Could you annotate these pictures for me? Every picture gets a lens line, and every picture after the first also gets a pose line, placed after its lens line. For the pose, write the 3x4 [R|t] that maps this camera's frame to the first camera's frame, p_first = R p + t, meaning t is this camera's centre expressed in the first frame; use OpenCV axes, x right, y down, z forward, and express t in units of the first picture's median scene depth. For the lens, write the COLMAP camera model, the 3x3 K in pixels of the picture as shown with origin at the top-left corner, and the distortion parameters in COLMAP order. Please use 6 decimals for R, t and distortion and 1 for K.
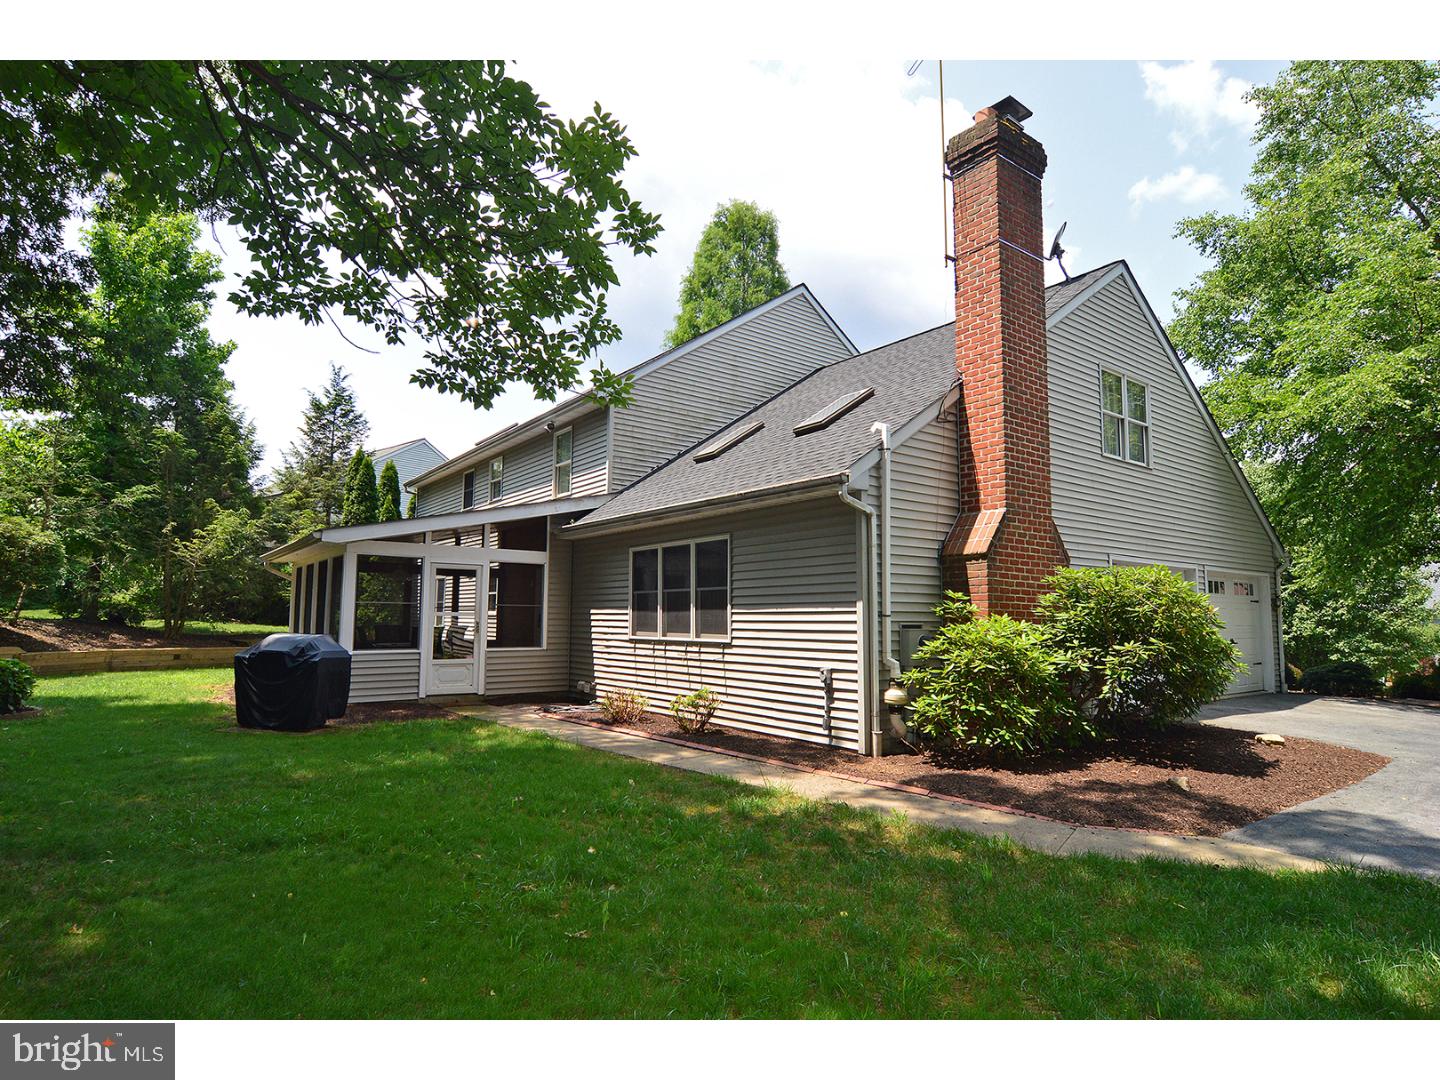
lens RADIAL K [[790.5, 0, 718.1], [0, 790.5, 542.5], [0, 0, 1]] dist [-0.015417, 0.000199]
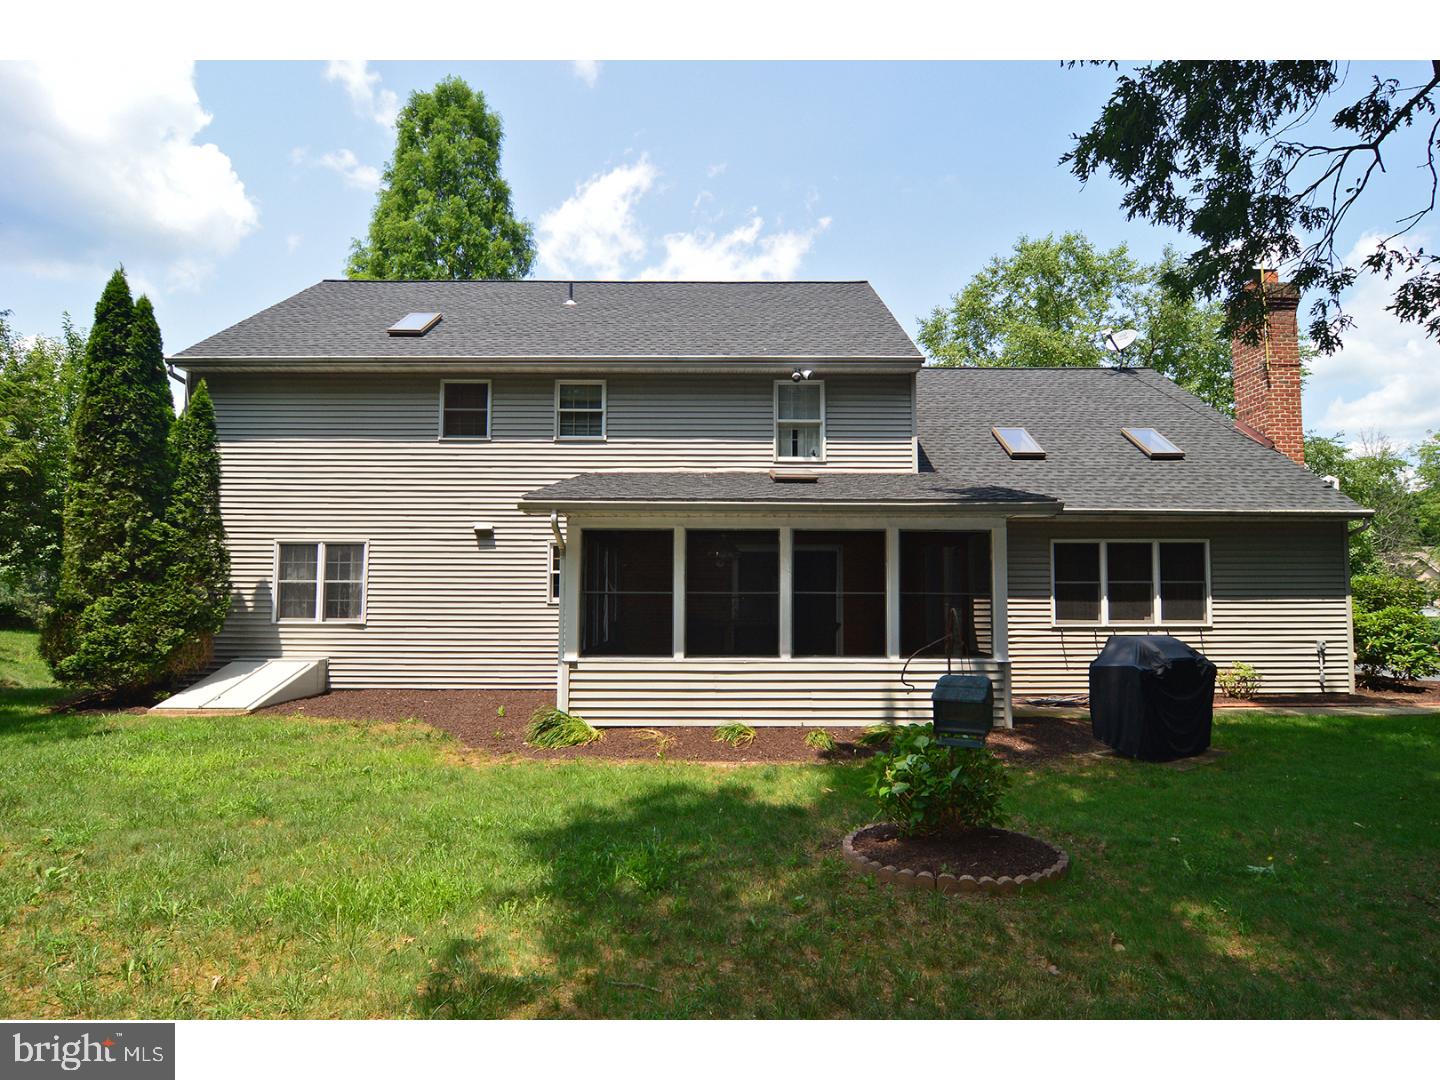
lens RADIAL K [[790.5, 0, 718.3], [0, 790.5, 538.1], [0, 0, 1]] dist [-0.015417, 0.000199]
pose [[0.594326, 0.040208, 0.803218, -1.353692], [-0.075865, 0.997099, 0.006222, 0.036087], [-0.800638, -0.064634, 0.595652, 0.831261]]
